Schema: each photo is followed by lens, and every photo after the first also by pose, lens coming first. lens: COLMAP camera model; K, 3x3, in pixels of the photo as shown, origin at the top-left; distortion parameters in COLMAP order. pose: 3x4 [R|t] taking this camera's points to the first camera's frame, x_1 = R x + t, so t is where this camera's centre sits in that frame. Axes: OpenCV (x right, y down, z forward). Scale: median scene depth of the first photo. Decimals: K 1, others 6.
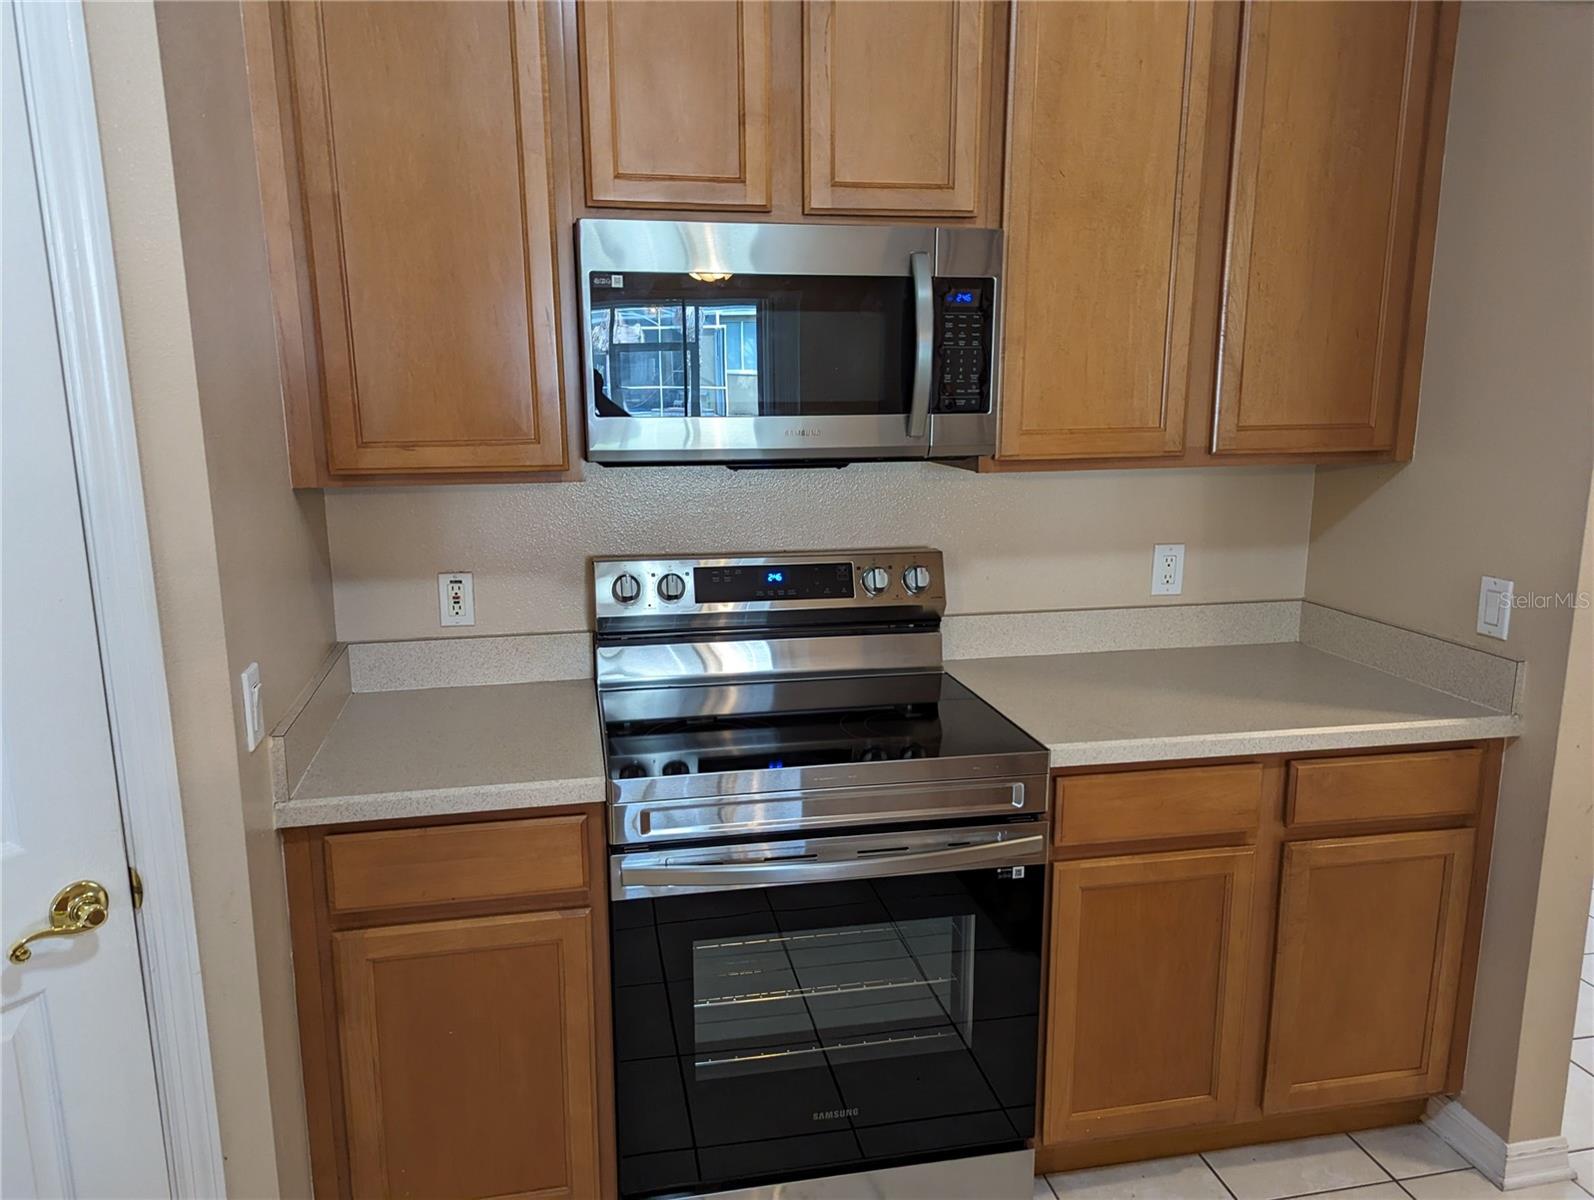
lens RADIAL K [[1134.3, 0, 778.1], [0, 1134.3, 610.1], [0, 0, 1]] dist [0.064179, -0.009965]
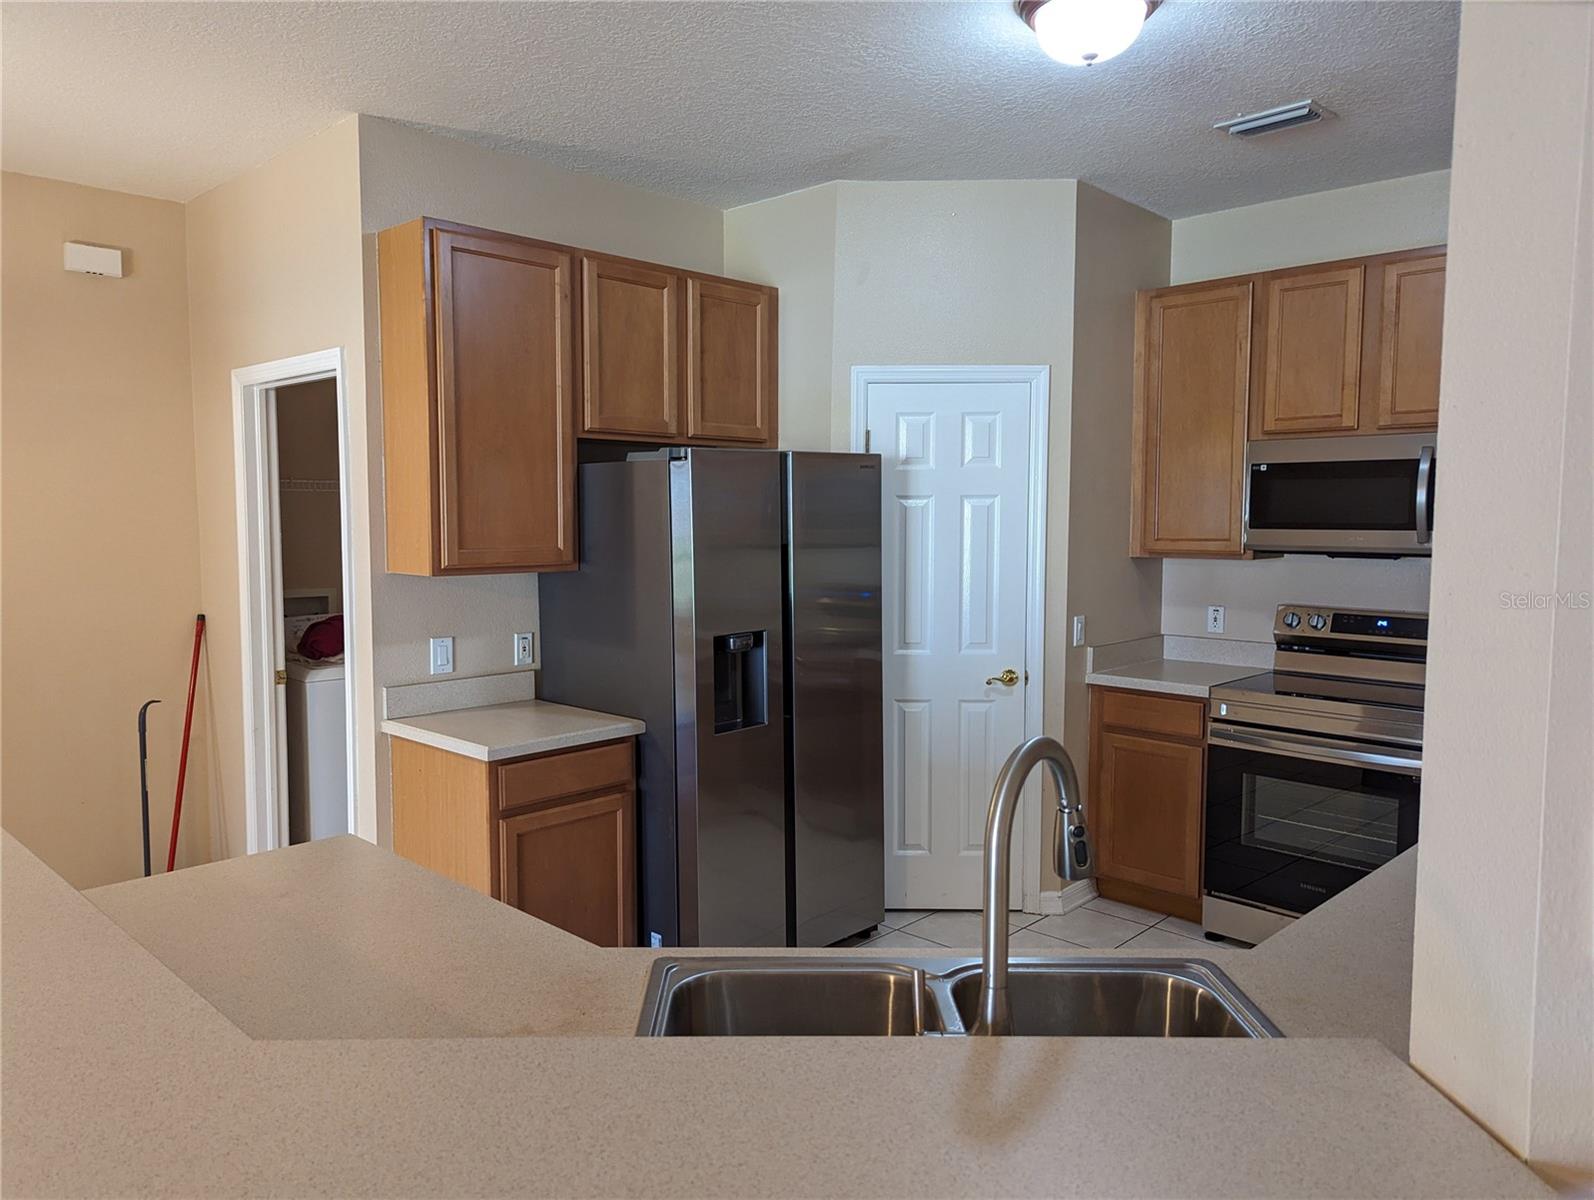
lens RADIAL K [[1134.3, 0, 810.8], [0, 1134.3, 601.6], [0, 0, 1]] dist [0.064179, -0.009965]
pose [[0.575509, 0.069326, -0.814852, 1.032803], [-0.167948, 0.985181, -0.034800, 0.163149], [0.800364, 0.156880, 0.578624, -0.811305]]
